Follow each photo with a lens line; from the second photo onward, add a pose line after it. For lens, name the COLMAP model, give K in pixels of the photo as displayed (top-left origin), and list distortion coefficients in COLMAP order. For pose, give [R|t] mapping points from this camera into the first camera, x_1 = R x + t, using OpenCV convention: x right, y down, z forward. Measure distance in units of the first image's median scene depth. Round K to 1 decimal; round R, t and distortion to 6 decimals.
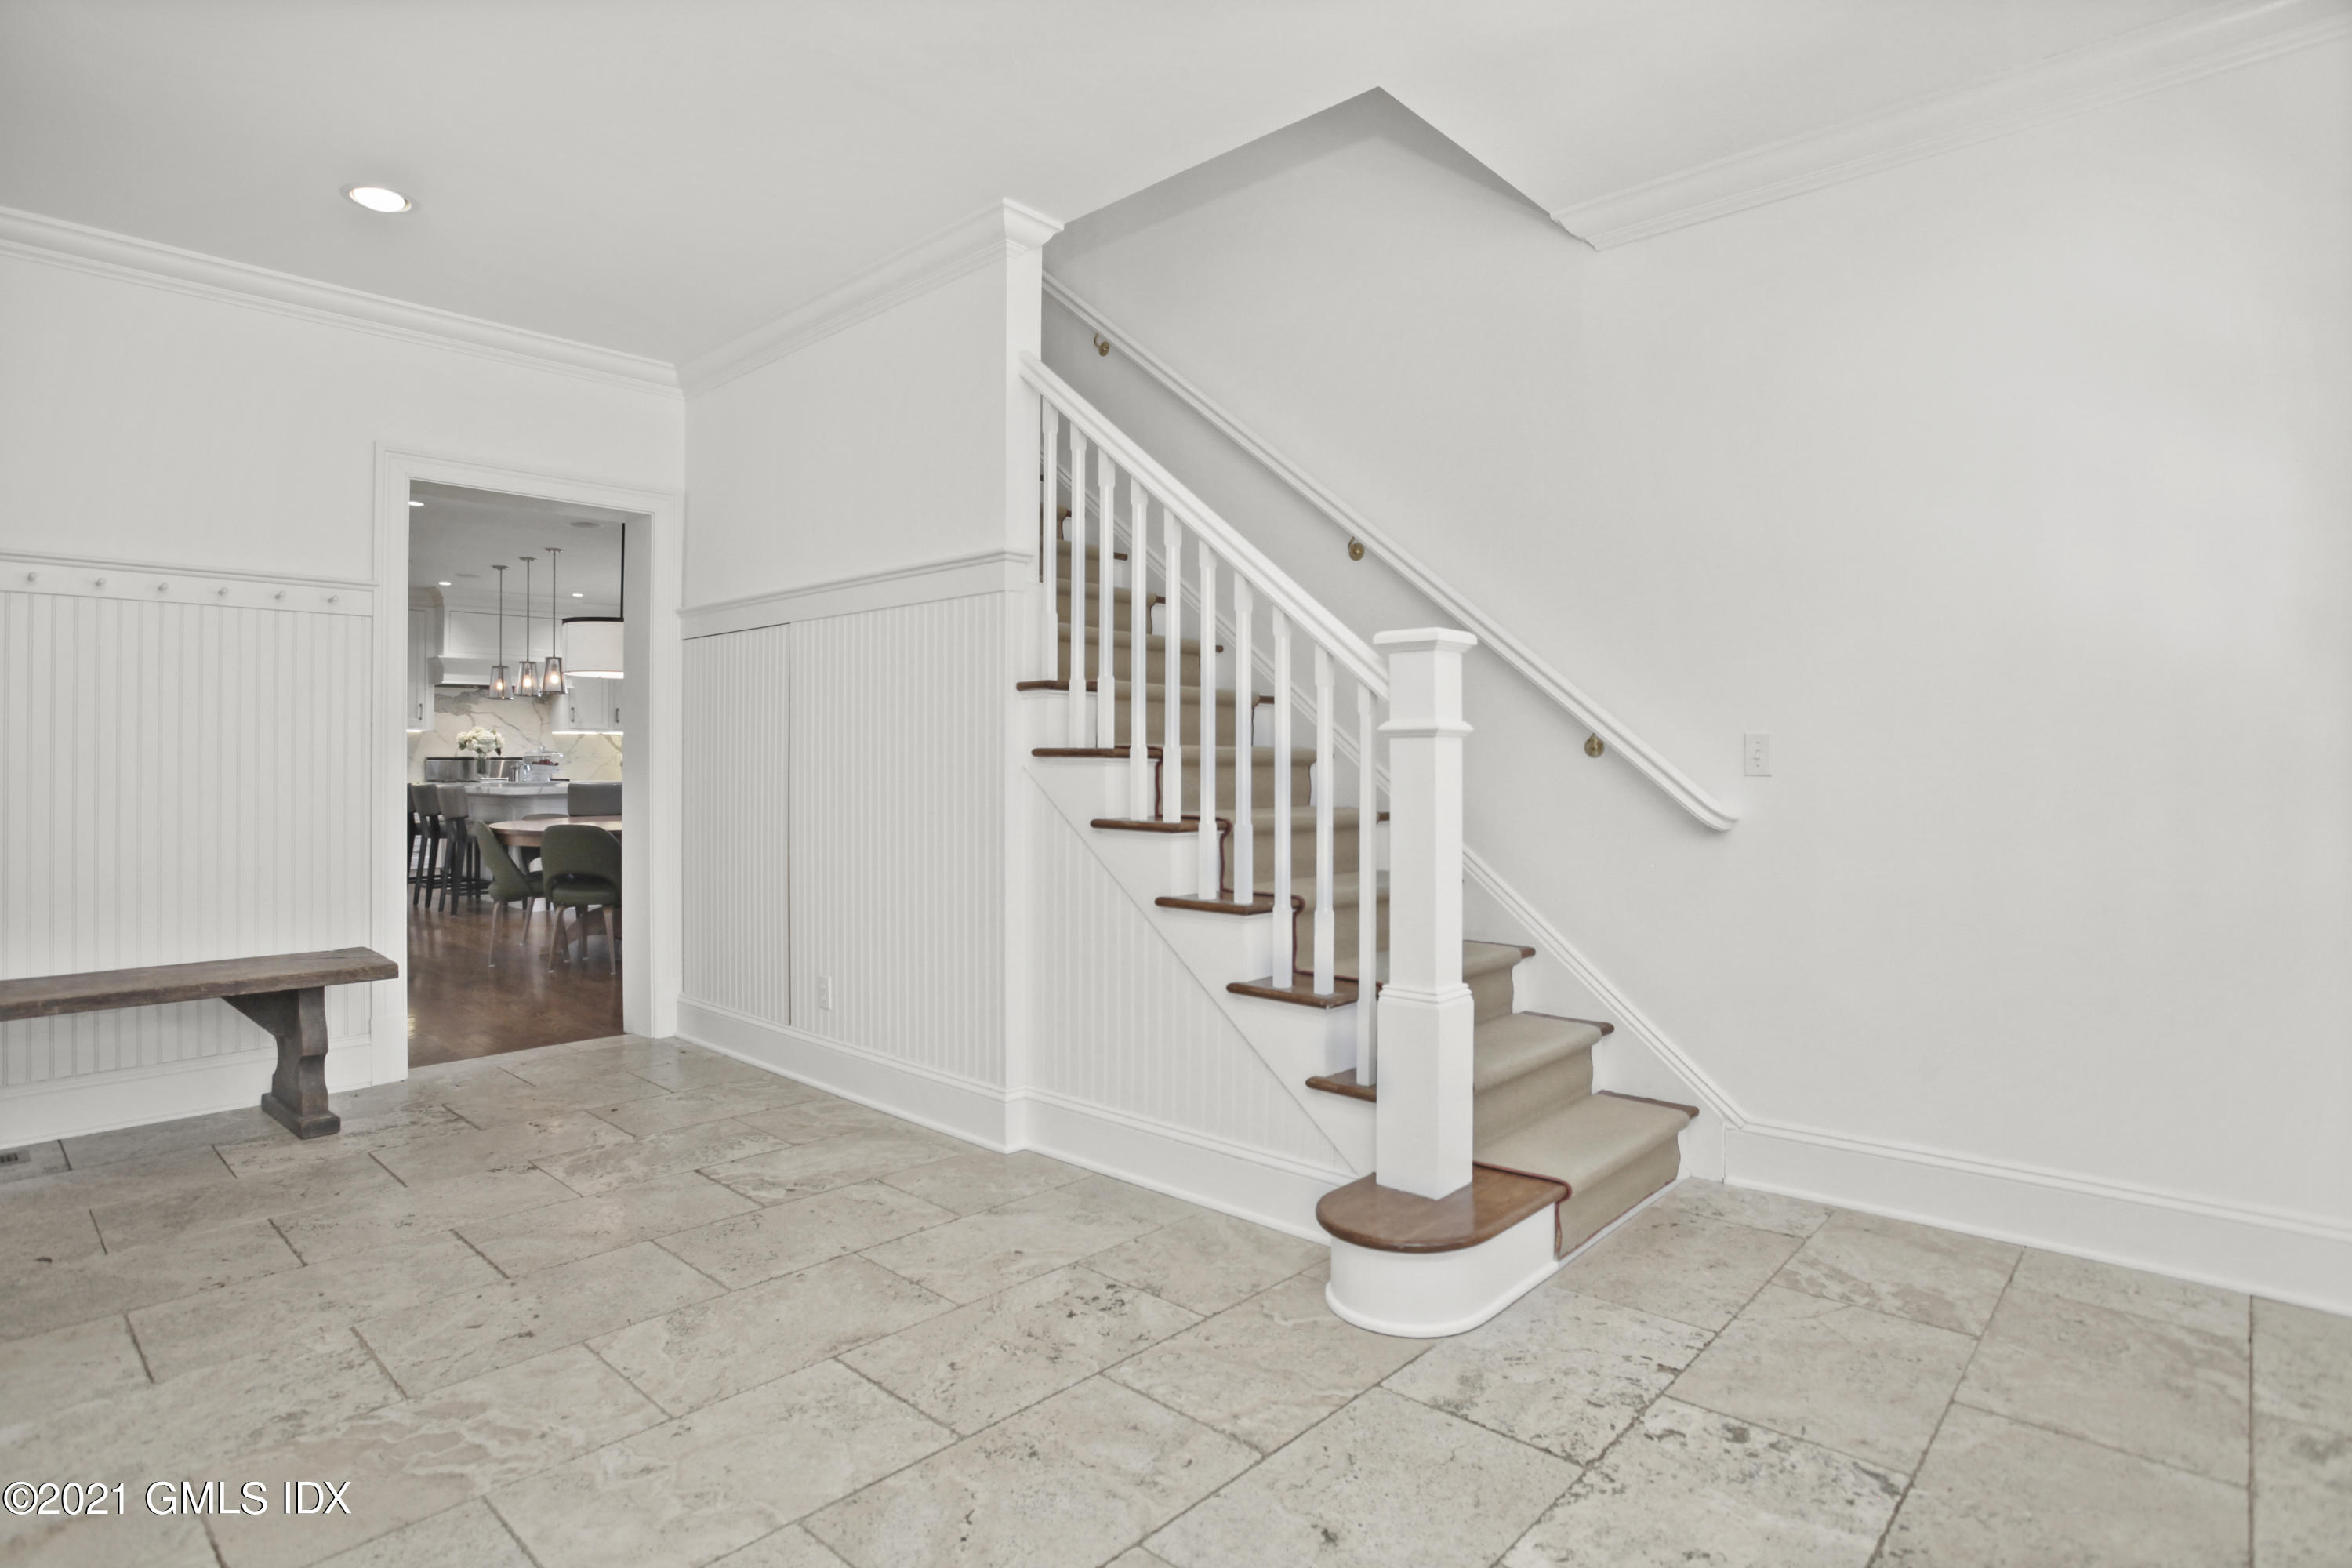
lens RADIAL K [[1186.7, 0, 1176.0], [0, 1186.7, 784.0], [0, 0, 1]] dist [-0.041327, -0.000035]
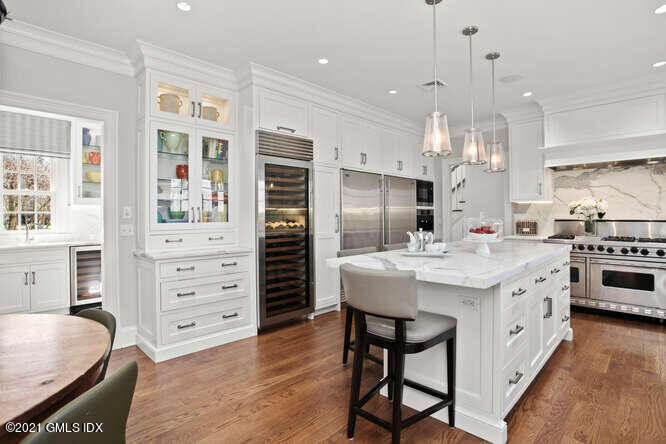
lens RADIAL K [[336.0, 0, 333.0], [0, 336.0, 222.0], [0, 0, 1]] dist [-0.041327, -0.000035]
pose [[-0.046509, 0.013691, -0.998824, -0.222674], [-0.009777, 0.999852, 0.014160, -0.023905], [0.998870, 0.010424, -0.046368, 0.765313]]
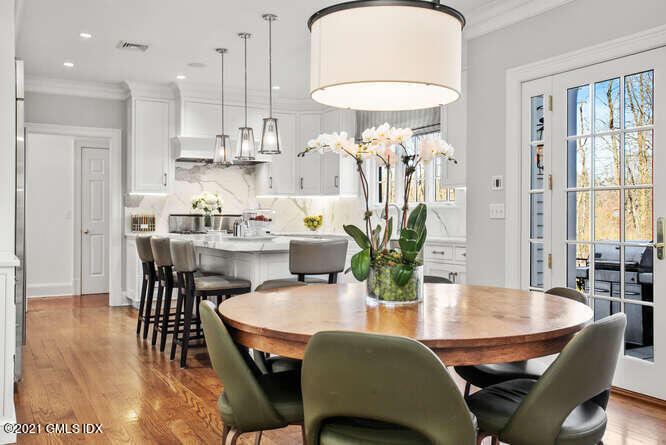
lens RADIAL K [[633.1, 0, 333.0], [0, 633.1, 222.5], [0, 0, 1]] dist [0.079514, 0.000658]
pose [[0.942854, -0.001360, -0.333203, -0.233962], [-0.001884, 0.999954, -0.009414, -0.007664], [0.333201, 0.009504, 0.942808, 0.391791]]
